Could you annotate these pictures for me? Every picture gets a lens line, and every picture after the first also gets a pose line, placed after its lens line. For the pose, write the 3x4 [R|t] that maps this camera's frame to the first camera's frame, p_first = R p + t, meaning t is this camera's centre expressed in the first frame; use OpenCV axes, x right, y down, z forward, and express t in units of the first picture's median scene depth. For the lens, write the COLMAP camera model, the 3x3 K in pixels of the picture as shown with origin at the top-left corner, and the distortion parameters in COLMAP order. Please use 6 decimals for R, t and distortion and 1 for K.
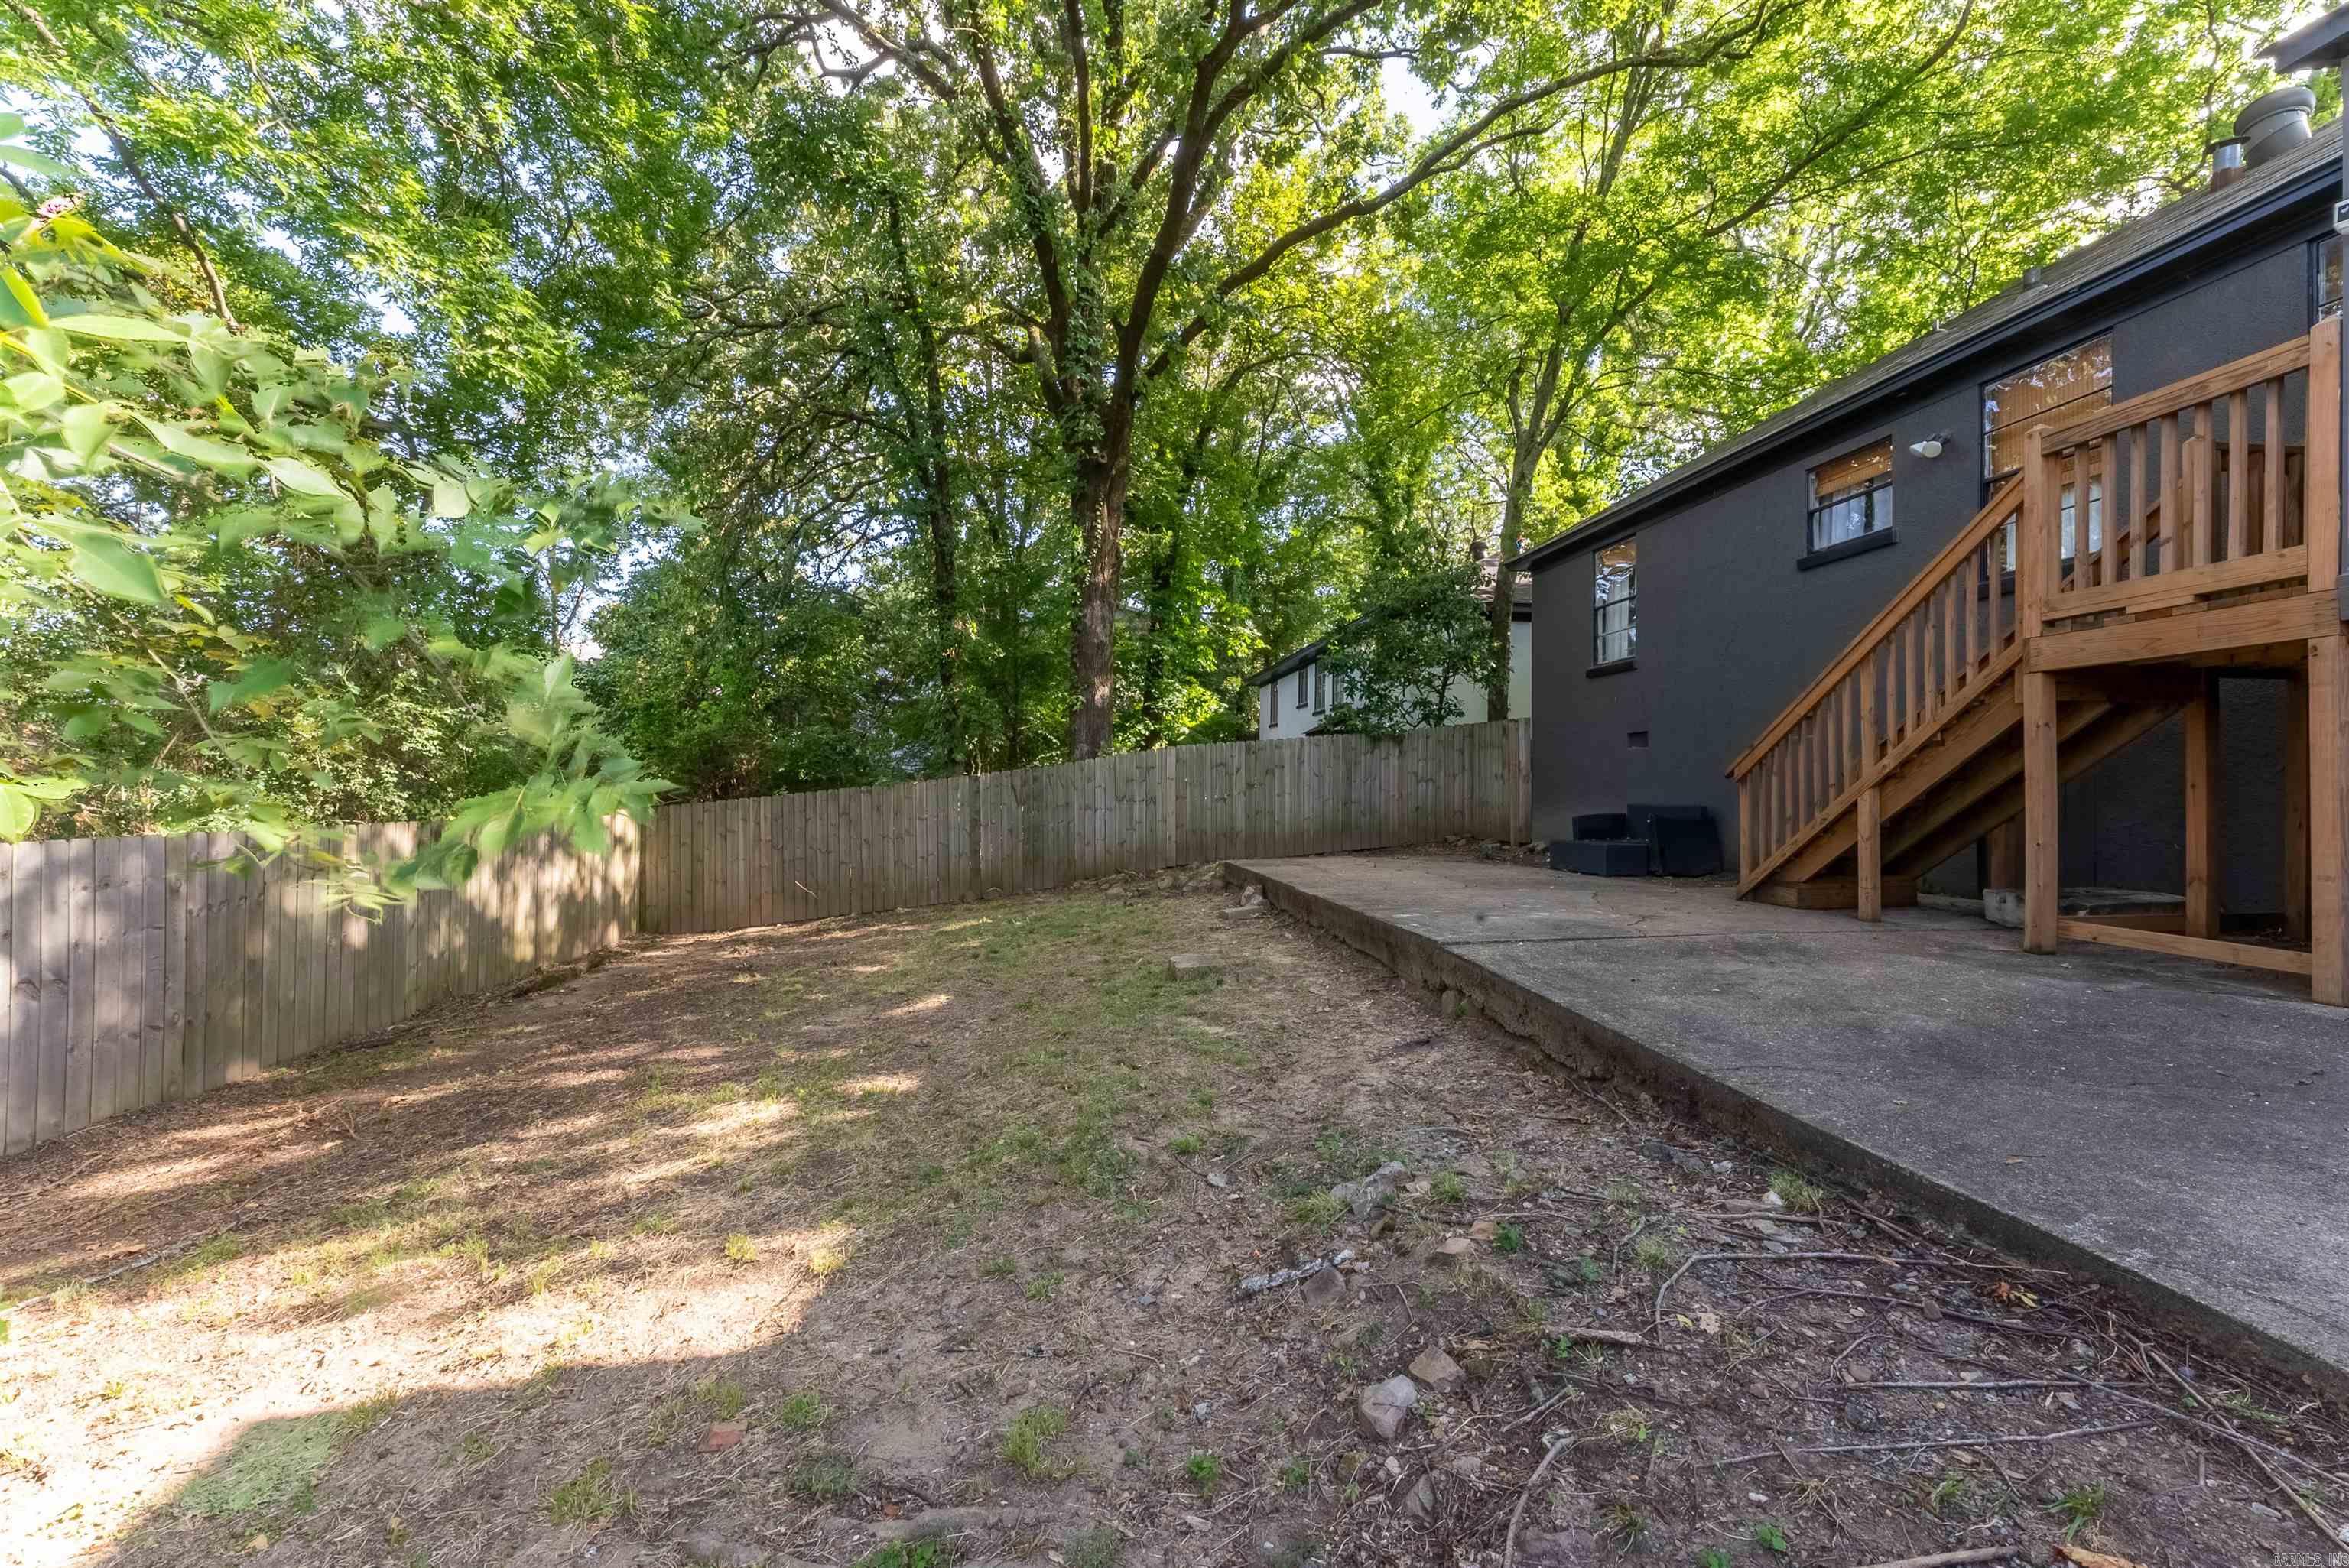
lens RADIAL K [[947.9, 0, 1170.9], [0, 947.9, 782.9], [0, 0, 1]] dist [-0.002835, 0.000077]
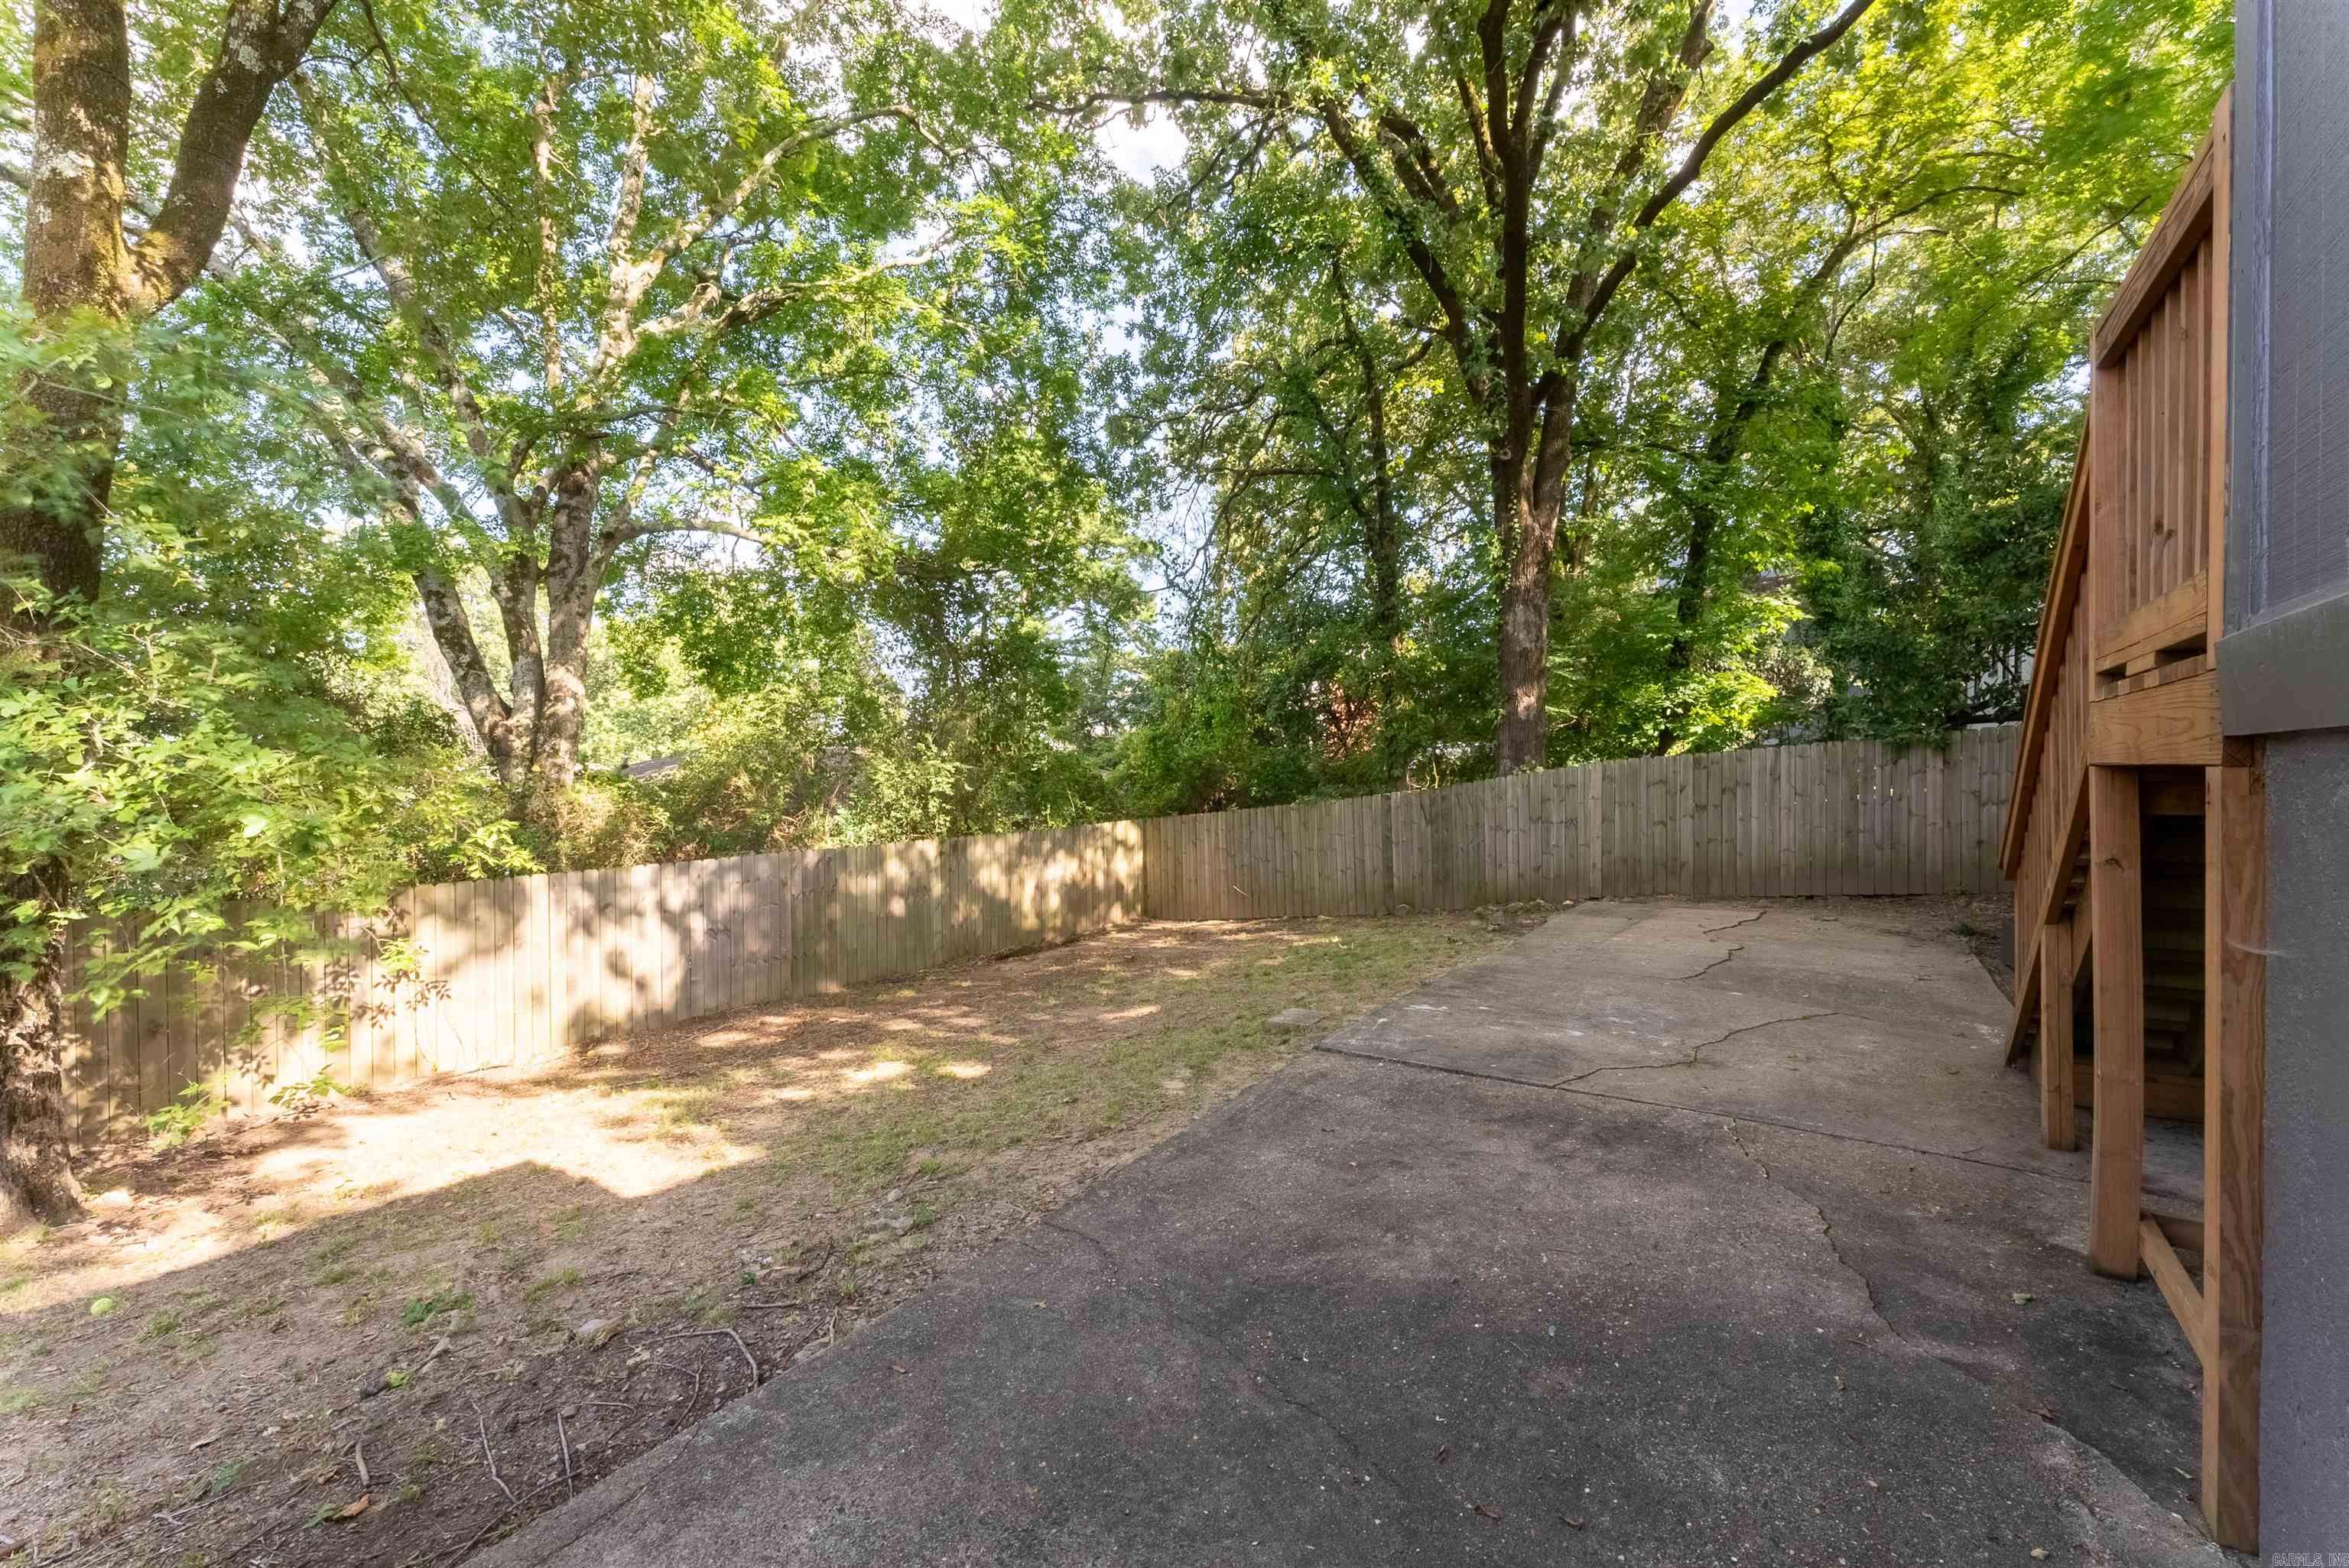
lens RADIAL K [[947.9, 0, 1156.1], [0, 947.9, 790.8], [0, 0, 1]] dist [-0.002835, 0.000077]
pose [[0.734827, 0.011990, -0.678149, 0.439008], [0.013210, 0.999401, 0.031984, -0.067243], [0.678126, -0.032461, 0.734228, 0.105784]]
